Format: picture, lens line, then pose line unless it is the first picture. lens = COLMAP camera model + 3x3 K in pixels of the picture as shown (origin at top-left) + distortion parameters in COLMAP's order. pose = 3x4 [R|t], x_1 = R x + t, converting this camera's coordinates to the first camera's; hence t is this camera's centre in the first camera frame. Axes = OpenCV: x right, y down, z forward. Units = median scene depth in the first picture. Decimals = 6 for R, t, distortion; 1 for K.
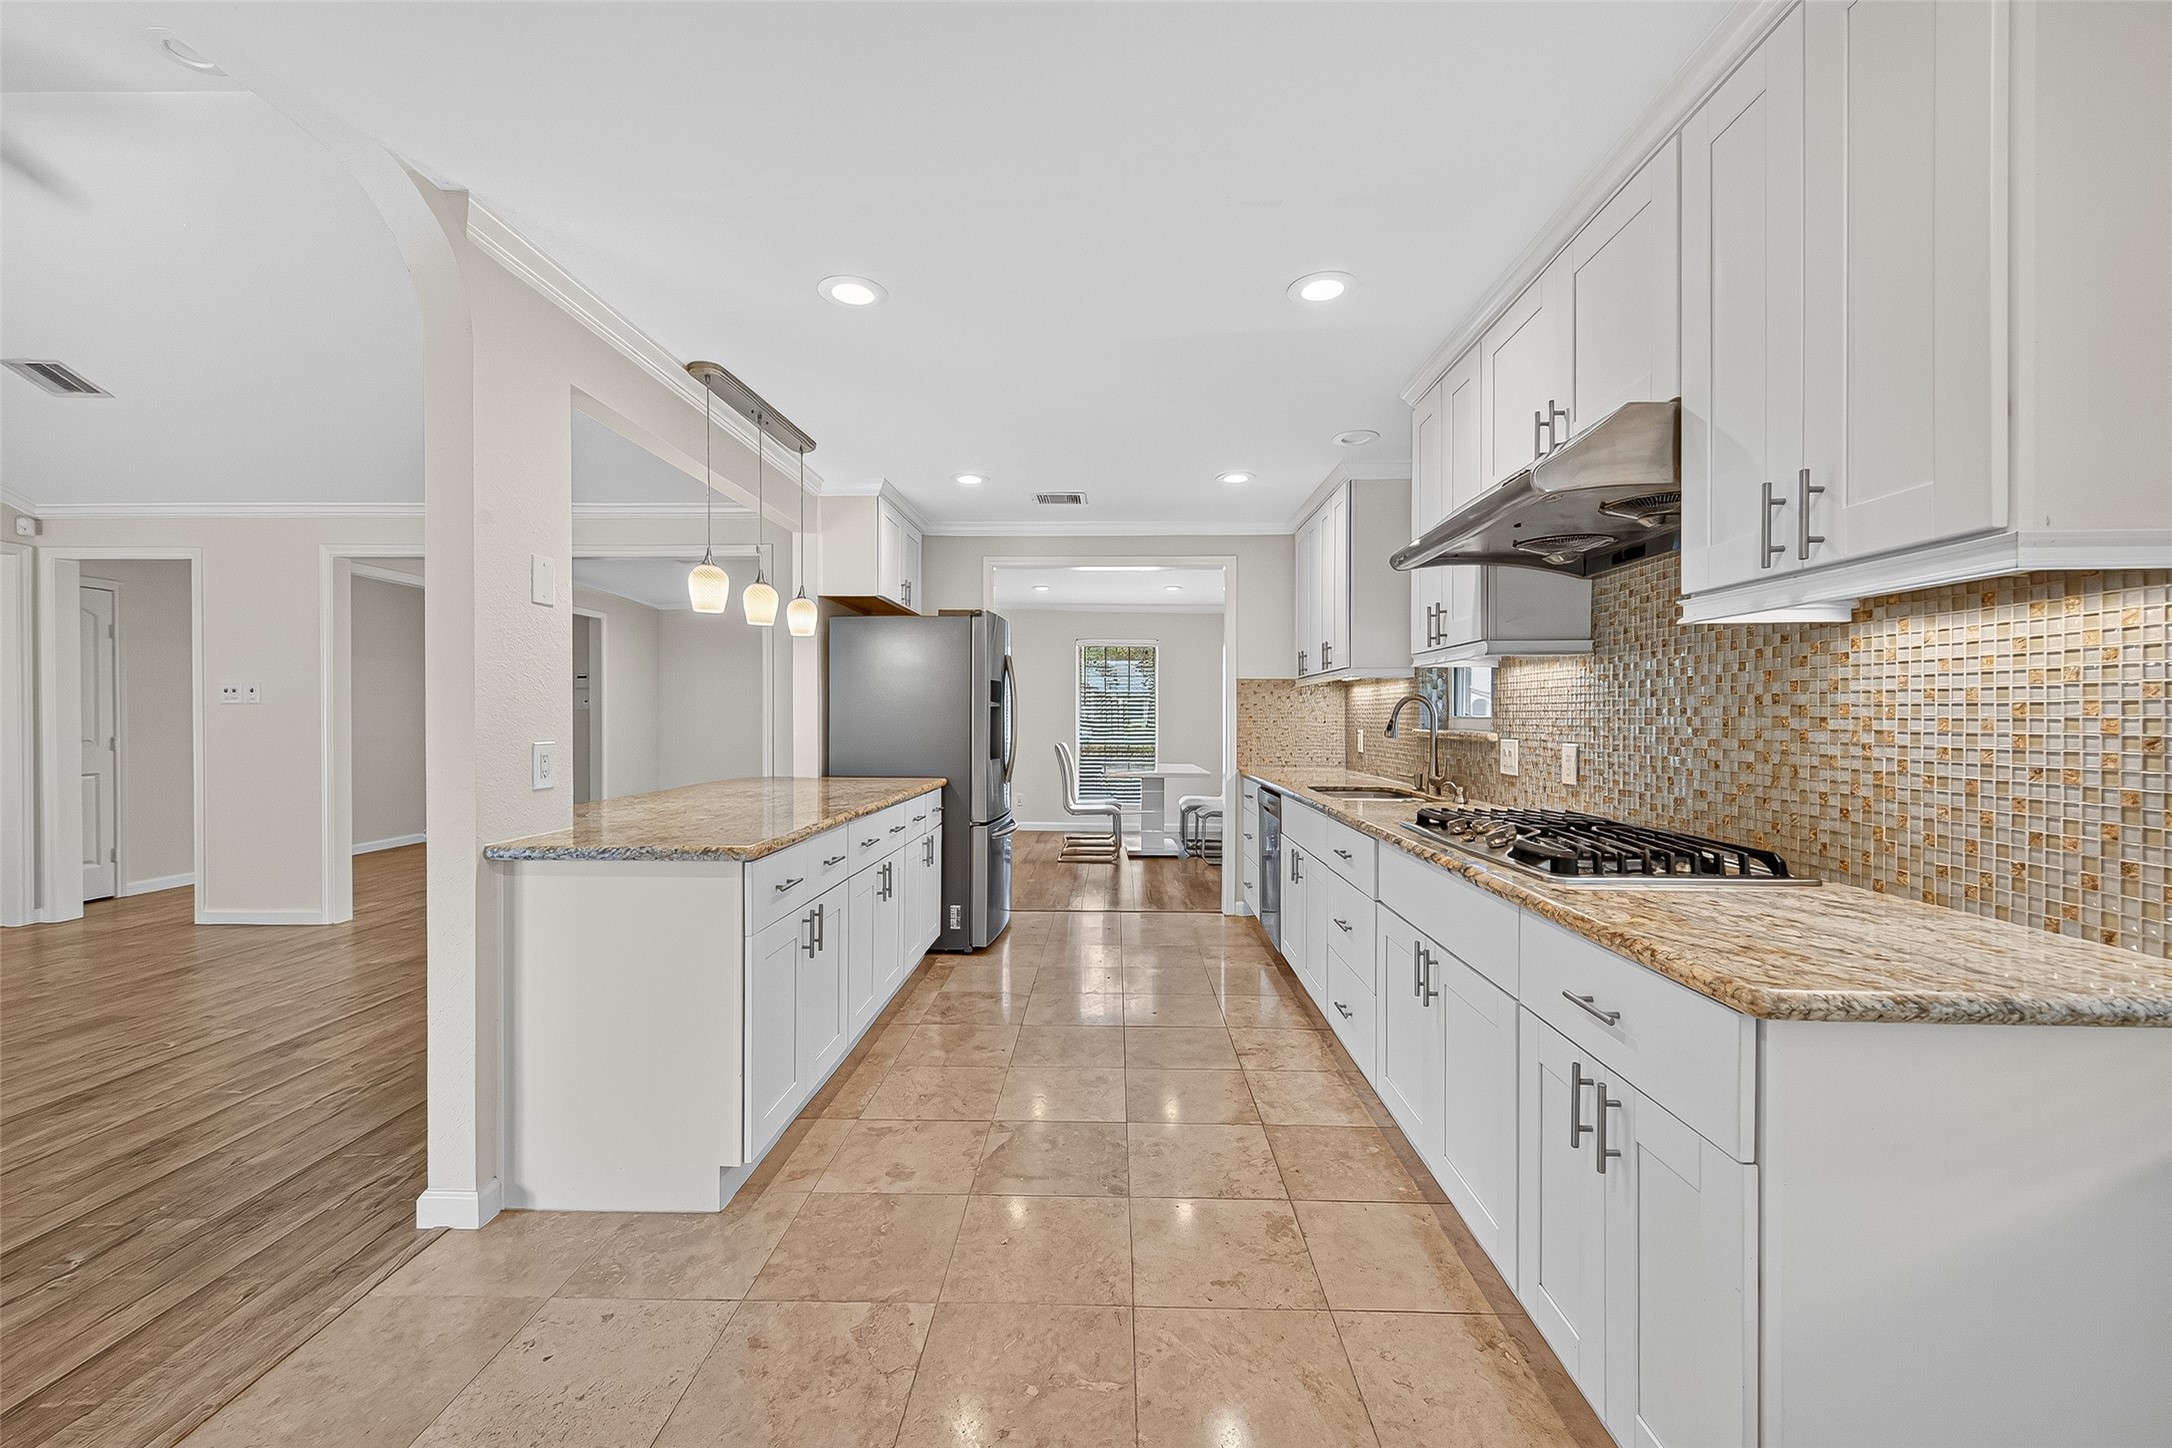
lens RADIAL K [[874.3, 0, 1081.7], [0, 874.3, 718.1], [0, 0, 1]] dist [0.006049, 0.000055]
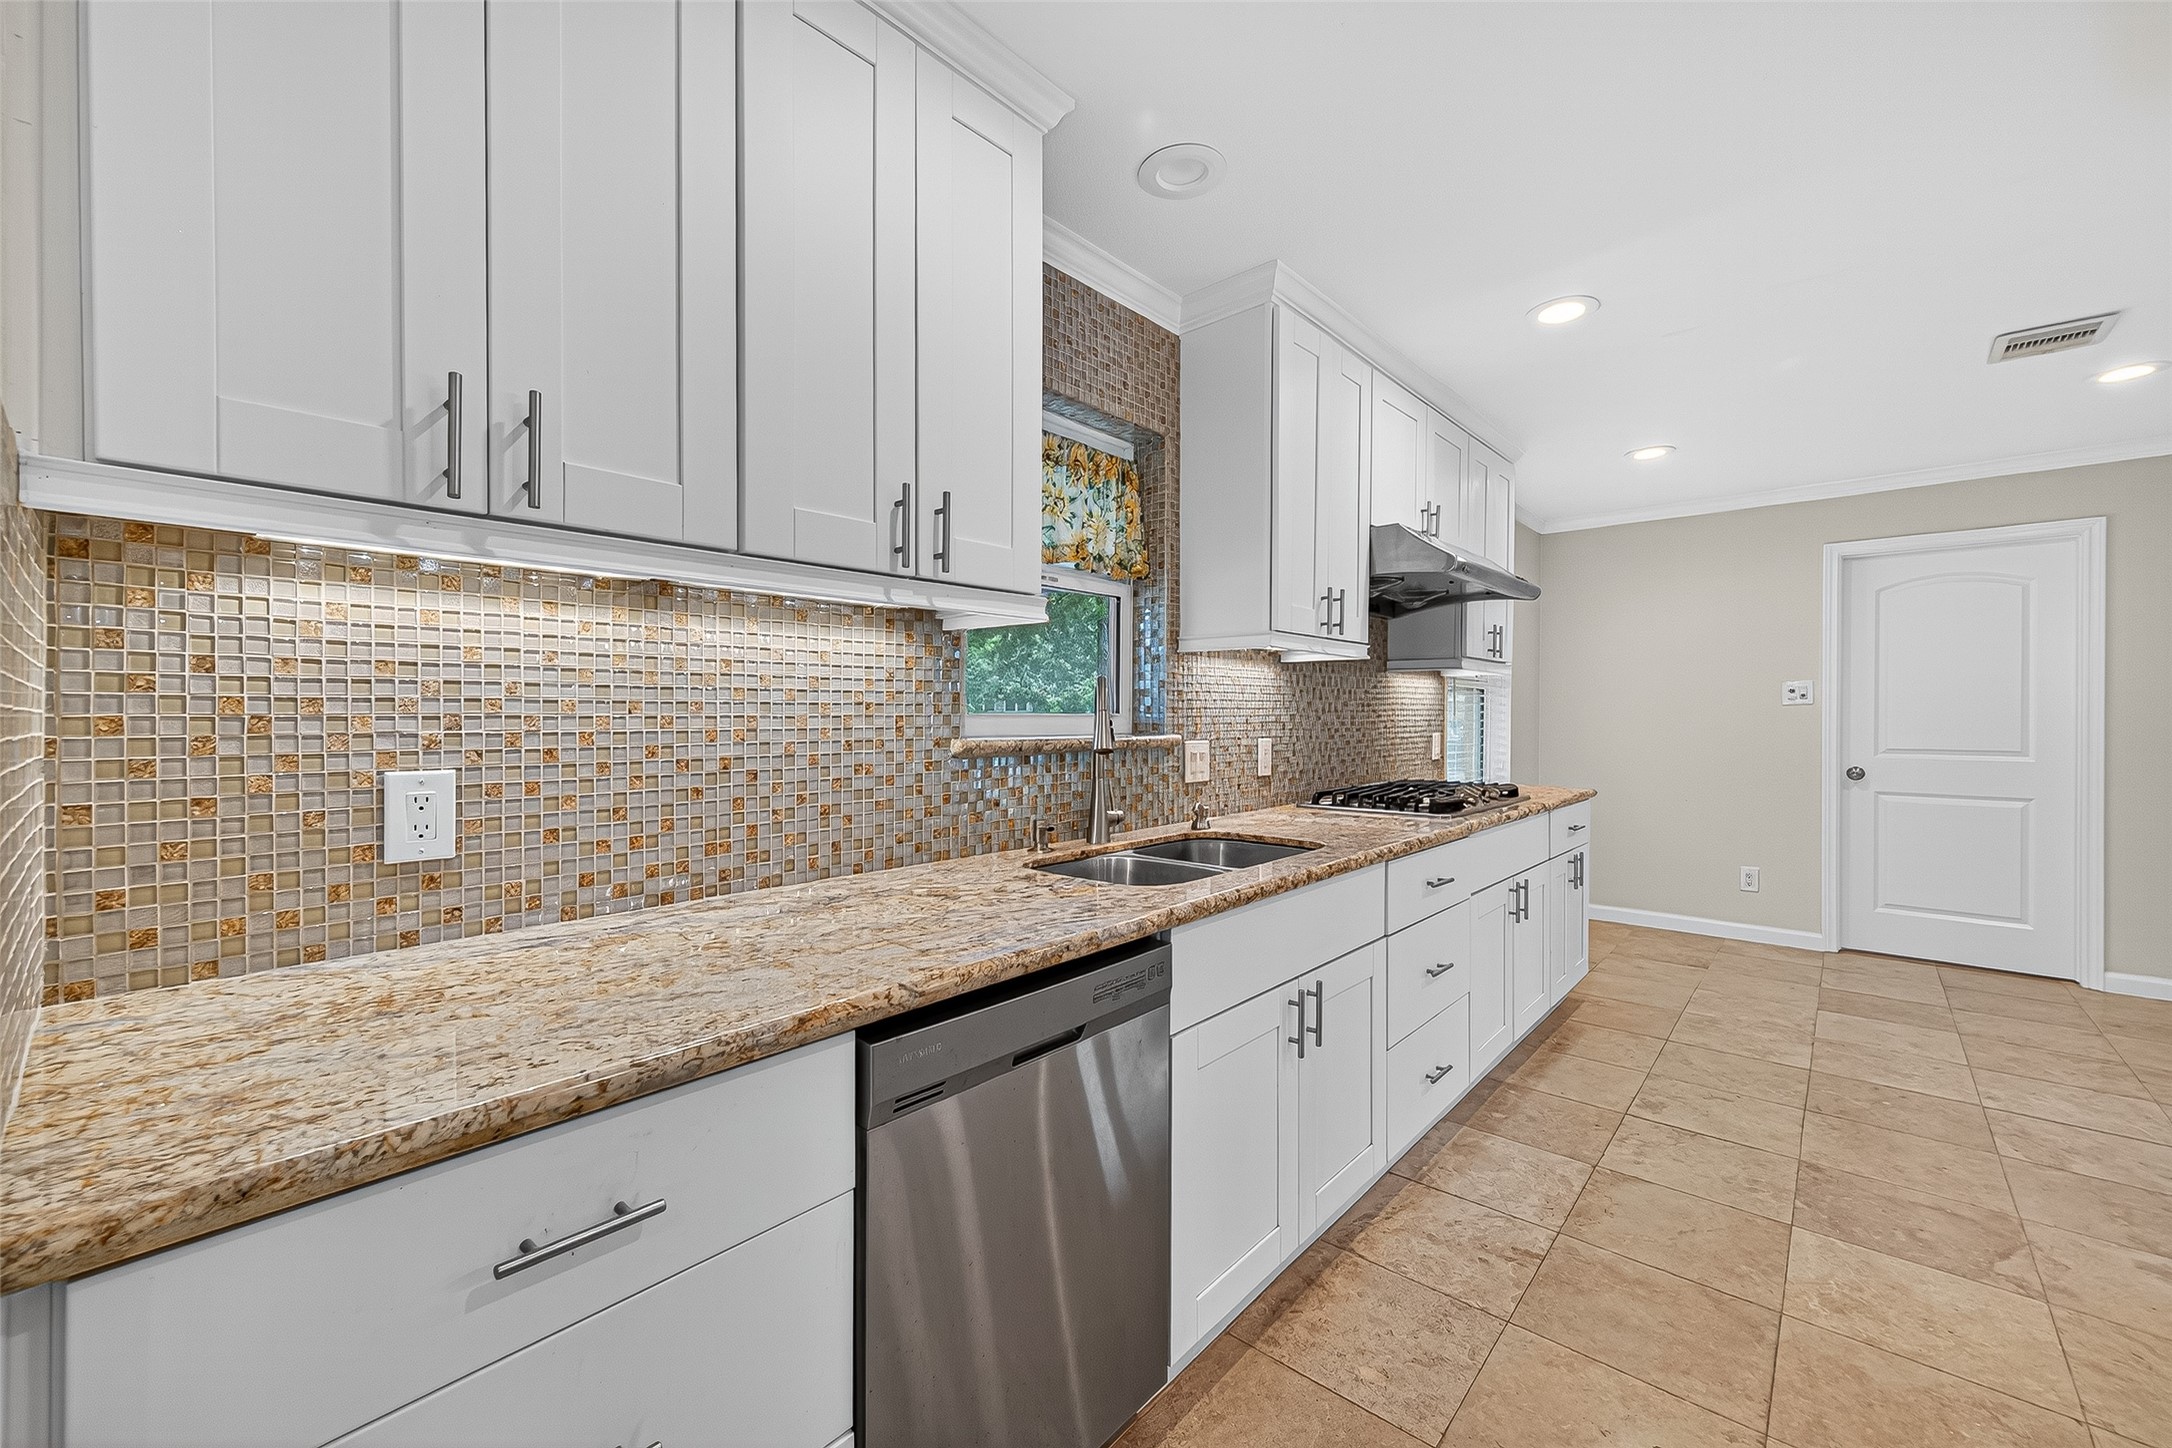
lens RADIAL K [[877.7, 0, 1062.3], [0, 877.7, 712.8], [0, 0, 1]] dist [0.006453, 0.000018]
pose [[-0.767519, -0.004068, 0.641013, 0.062024], [-0.001359, 0.999988, 0.004719, -0.010118], [-0.641025, 0.002751, -0.767515, 2.652072]]
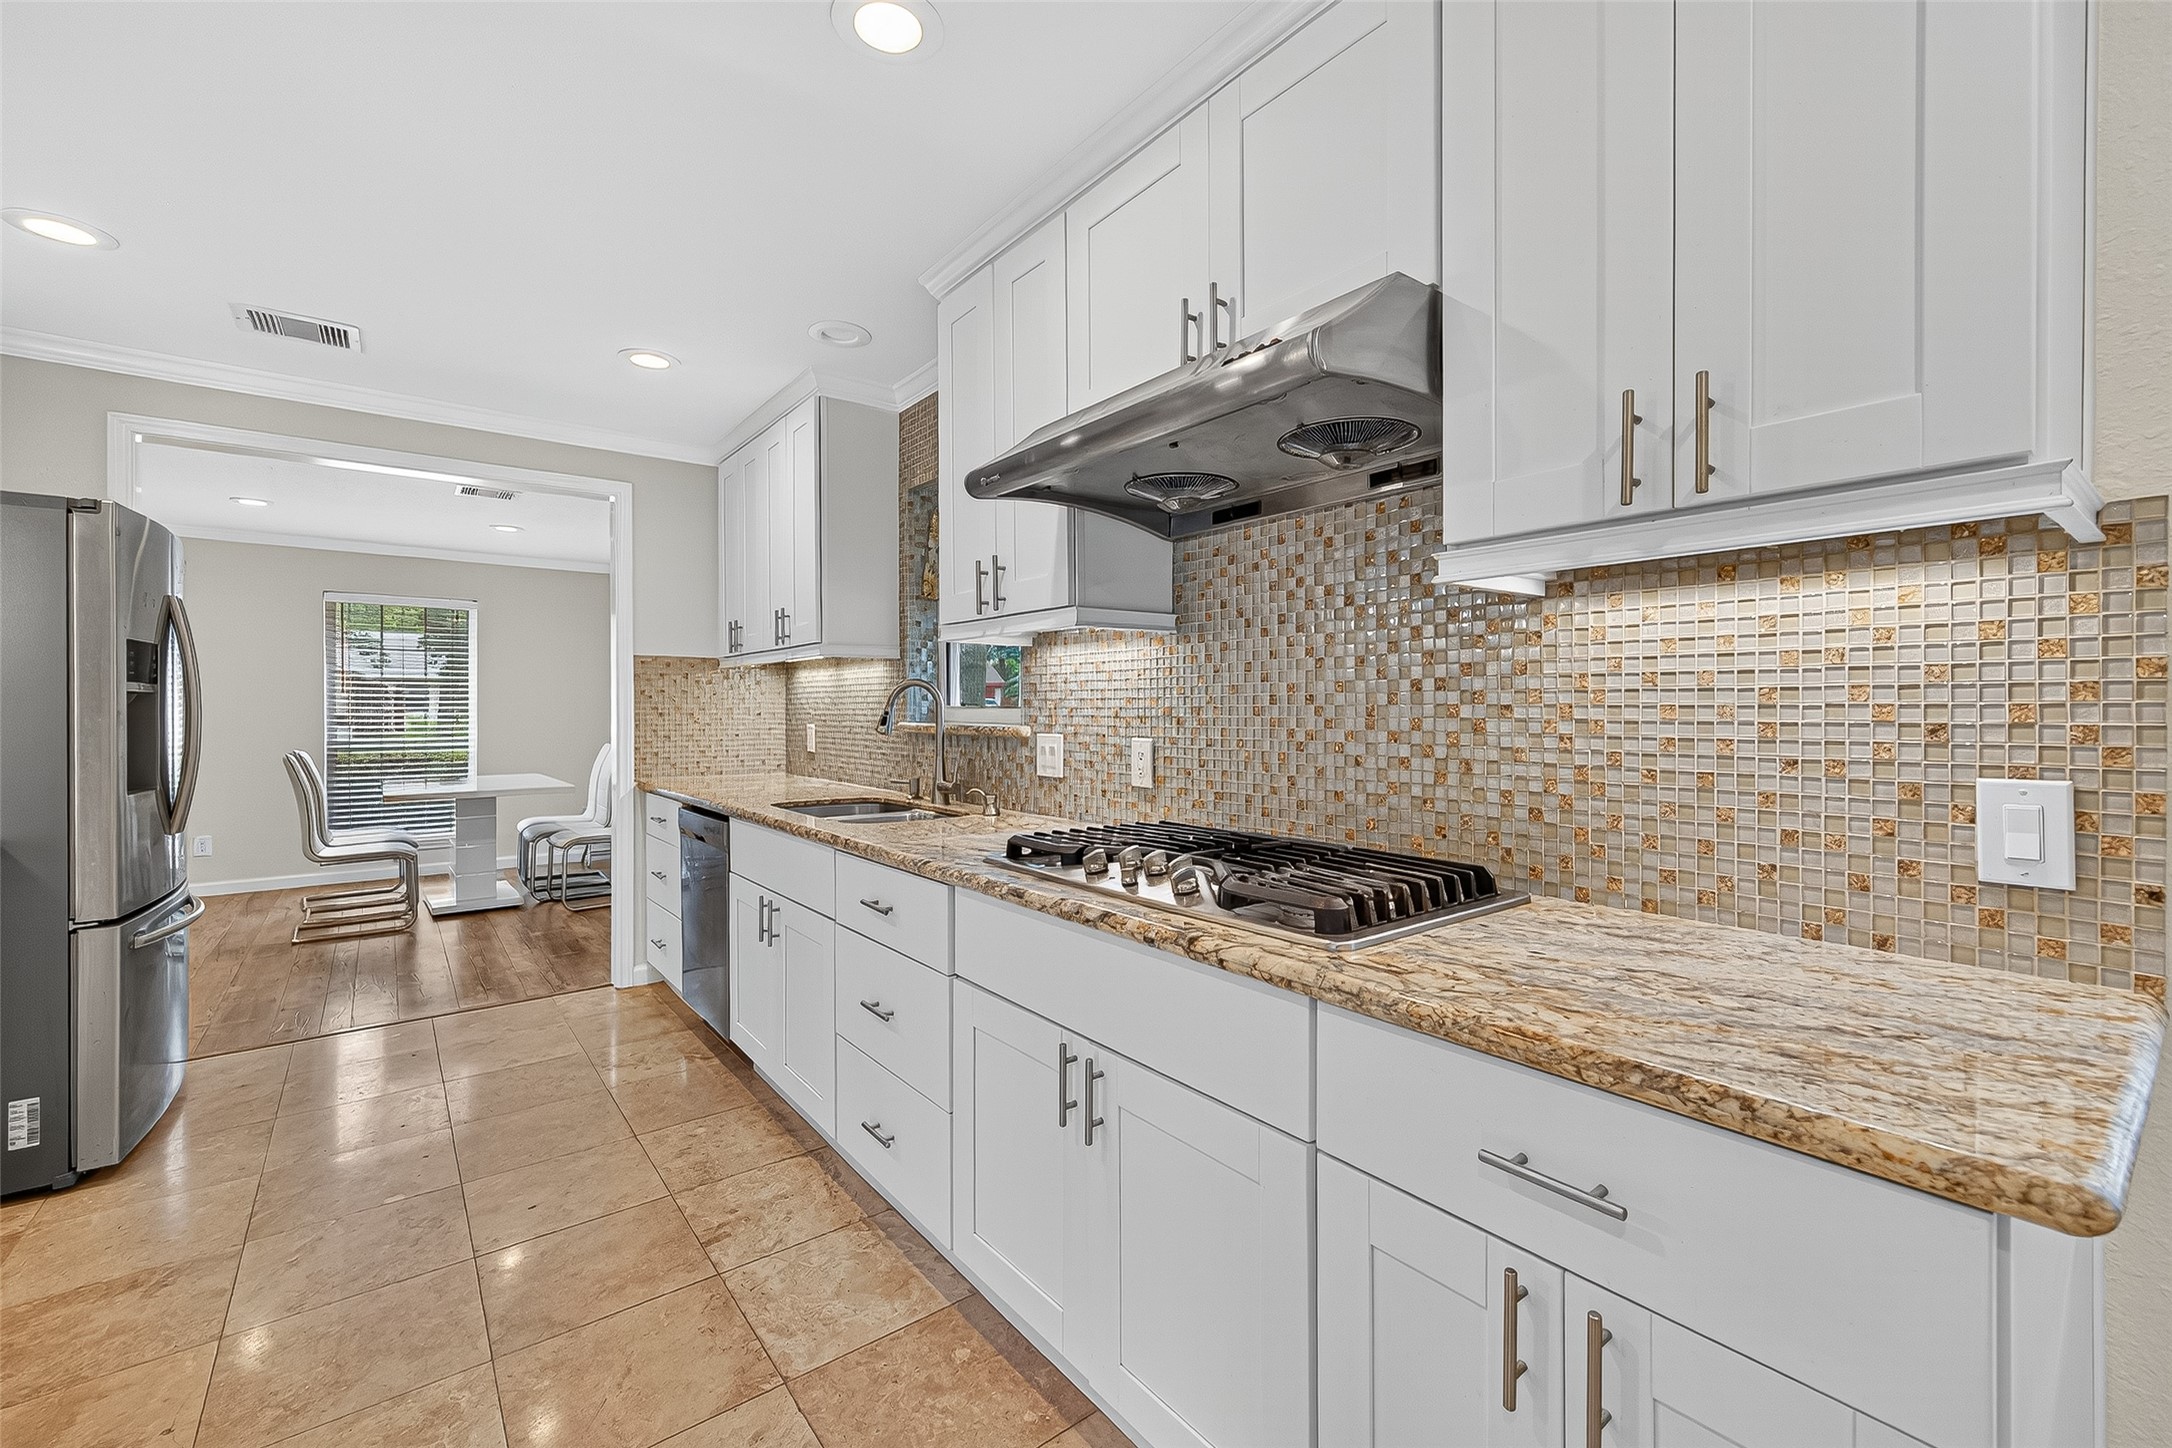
lens RADIAL K [[906.0, 0, 1102.0], [0, 906.0, 706.8], [0, 0, 1]] dist [0.008343, -0.000665]
pose [[0.758350, -0.005225, 0.651827, -0.045152], [0.006697, 0.999978, 0.000224, -0.001642], [-0.651814, 0.004196, 0.758368, 0.489846]]
